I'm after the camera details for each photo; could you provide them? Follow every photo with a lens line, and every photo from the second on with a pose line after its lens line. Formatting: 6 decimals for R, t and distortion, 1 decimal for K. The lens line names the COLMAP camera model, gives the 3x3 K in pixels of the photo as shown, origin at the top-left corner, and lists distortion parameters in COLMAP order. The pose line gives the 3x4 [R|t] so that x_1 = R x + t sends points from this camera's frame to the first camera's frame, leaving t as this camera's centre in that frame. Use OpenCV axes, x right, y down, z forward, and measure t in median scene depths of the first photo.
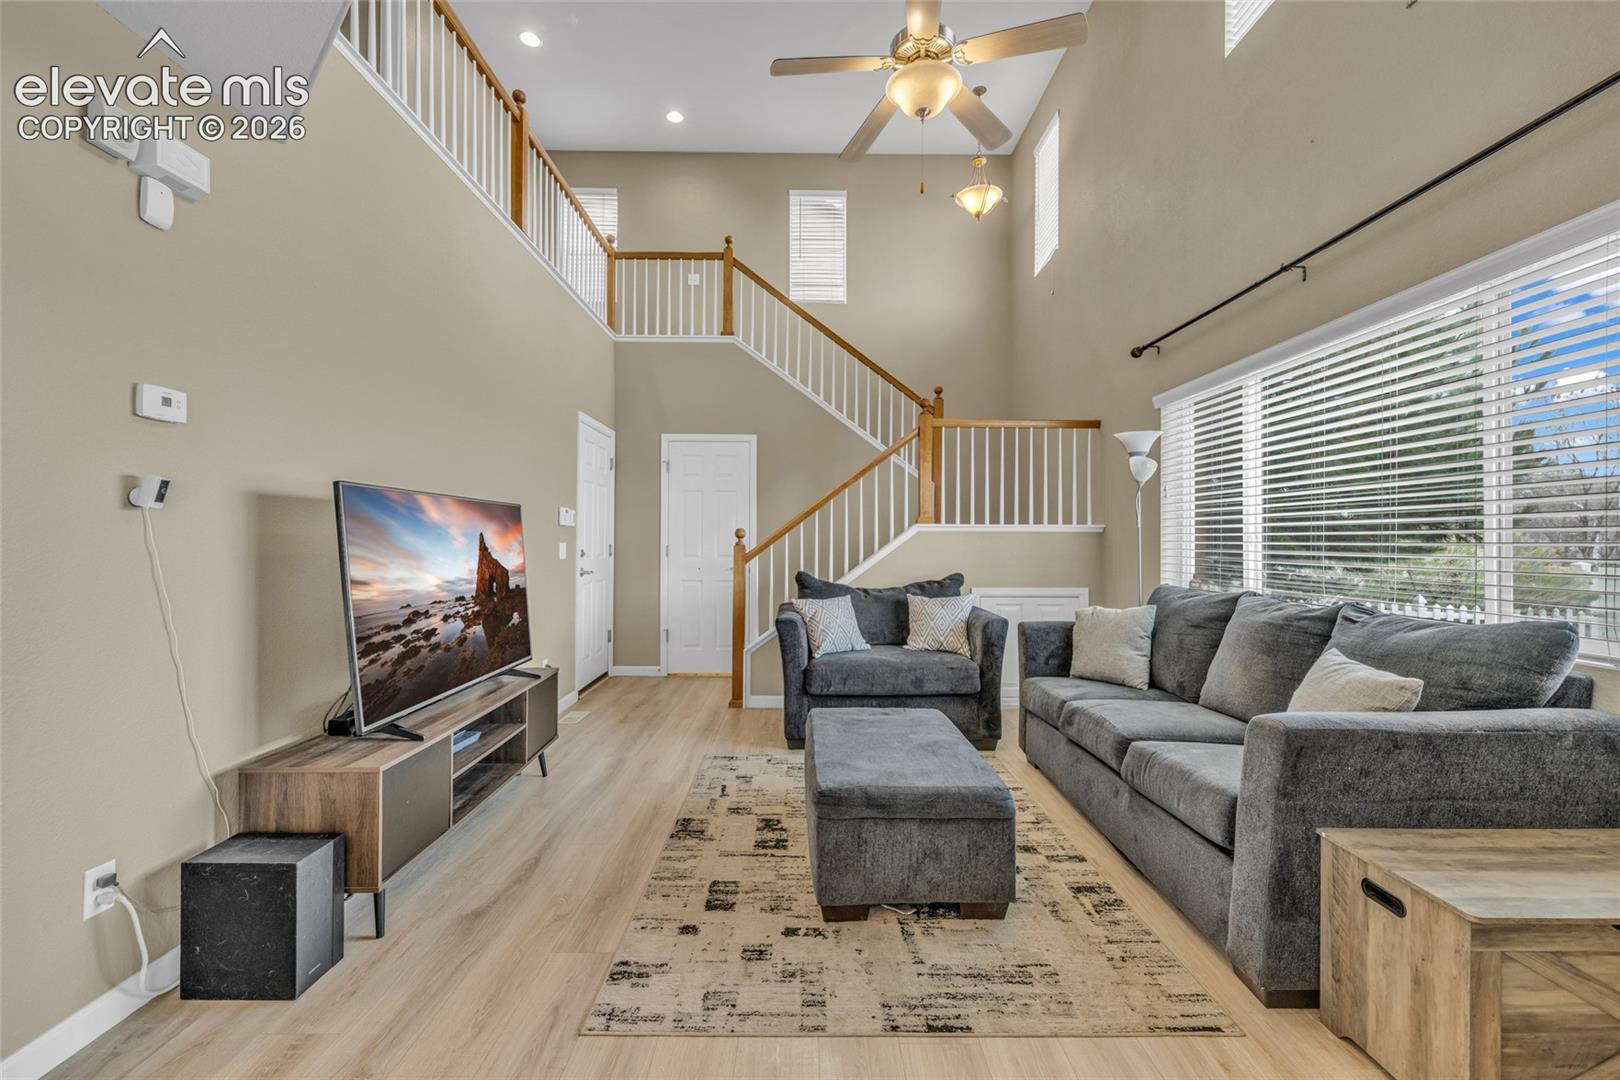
lens RADIAL K [[681.6, 0, 805.7], [0, 681.6, 536.9], [0, 0, 1]] dist [-0.004737, 0.001016]
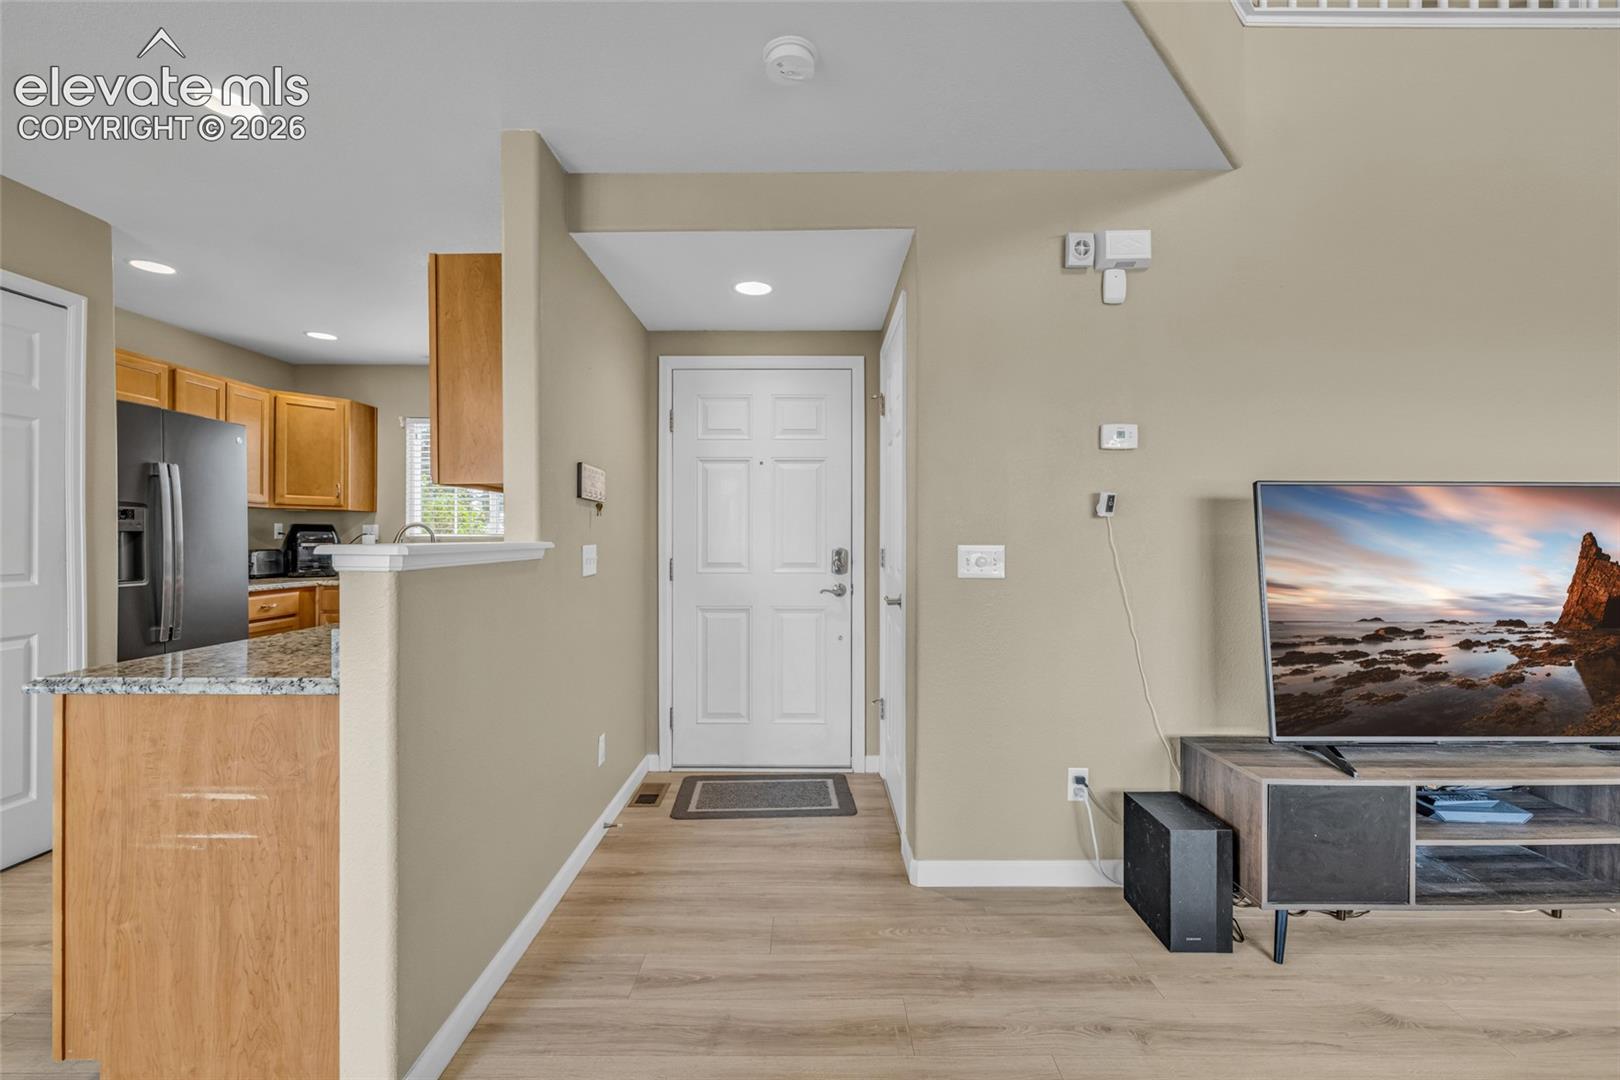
lens RADIAL K [[681.6, 0, 812.1], [0, 681.6, 540.8], [0, 0, 1]] dist [-0.004737, 0.001016]
pose [[-0.006241, 0.003674, -0.999974, 3.416012], [-0.000286, 0.999993, 0.003676, 0.000505], [0.999980, 0.000309, -0.006240, 3.845090]]
